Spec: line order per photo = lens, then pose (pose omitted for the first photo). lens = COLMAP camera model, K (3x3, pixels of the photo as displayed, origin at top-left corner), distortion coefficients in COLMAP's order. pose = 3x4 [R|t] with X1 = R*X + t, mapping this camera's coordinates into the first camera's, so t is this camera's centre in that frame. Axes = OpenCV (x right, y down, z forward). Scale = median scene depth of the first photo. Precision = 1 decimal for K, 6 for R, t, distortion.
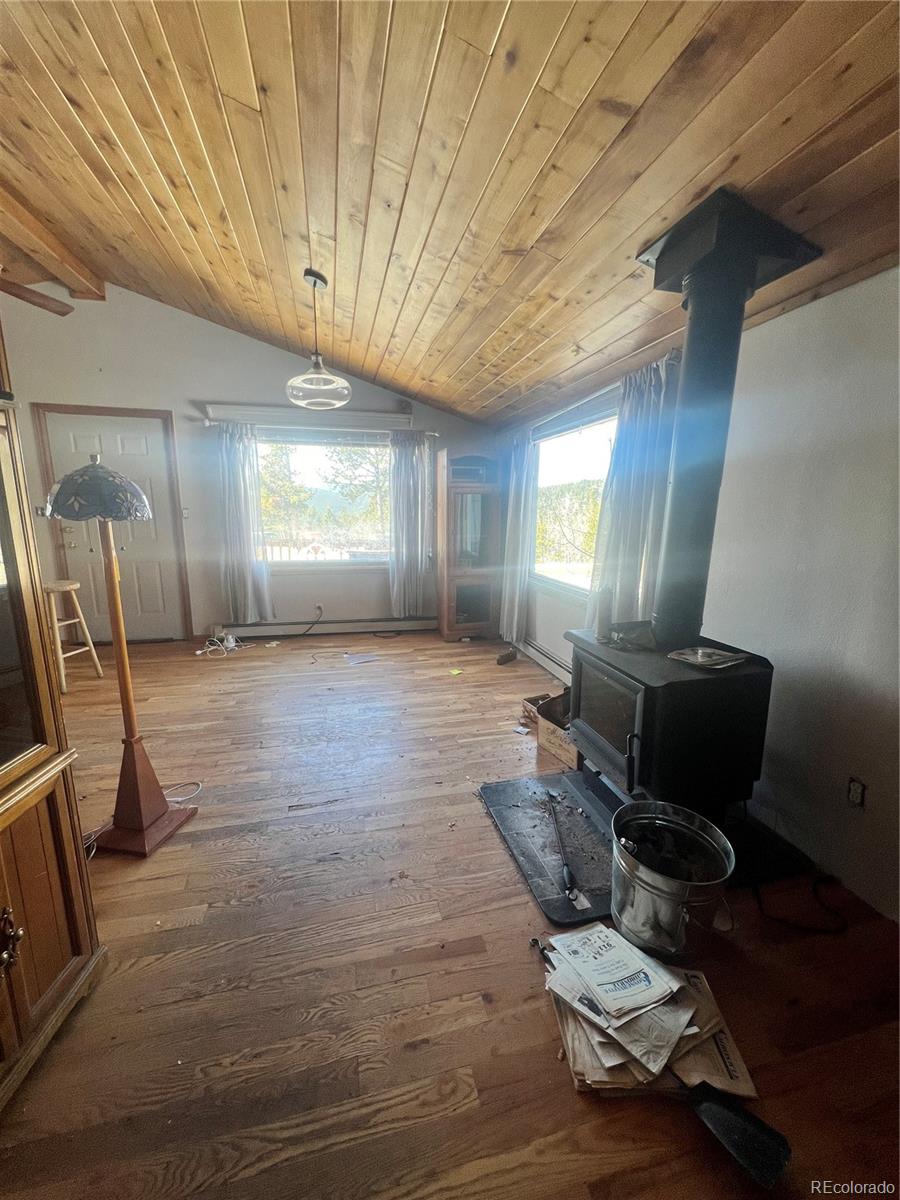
lens RADIAL K [[481.4, 0, 450.9], [0, 481.4, 602.5], [0, 0, 1]] dist [0.001640, 0.000377]
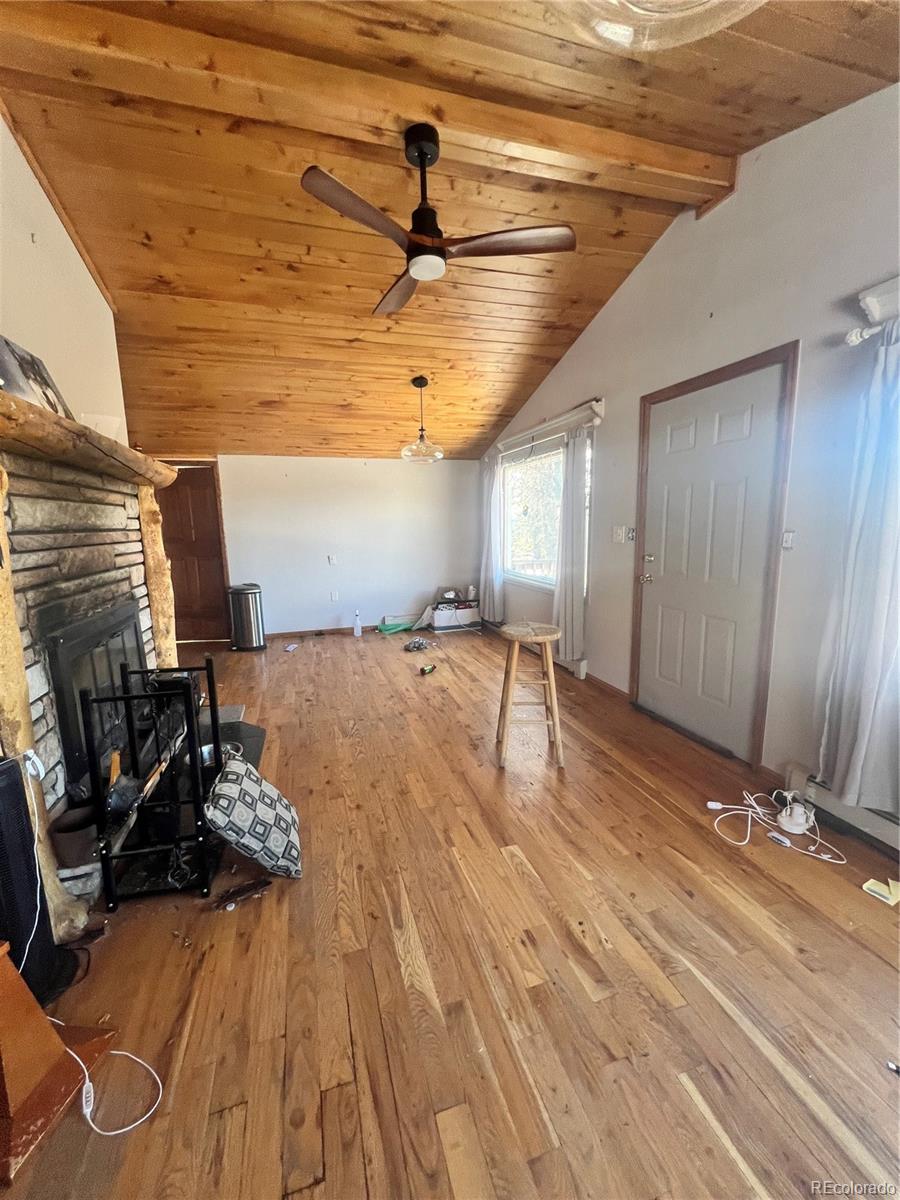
lens RADIAL K [[481.4, 0, 448.1], [0, 481.4, 599.3], [0, 0, 1]] dist [0.001640, 0.000377]
pose [[0.053064, 0.150955, -0.987115, -0.057031], [-0.170991, 0.975282, 0.139953, -0.138692], [0.983843, 0.161361, 0.077565, 0.642189]]
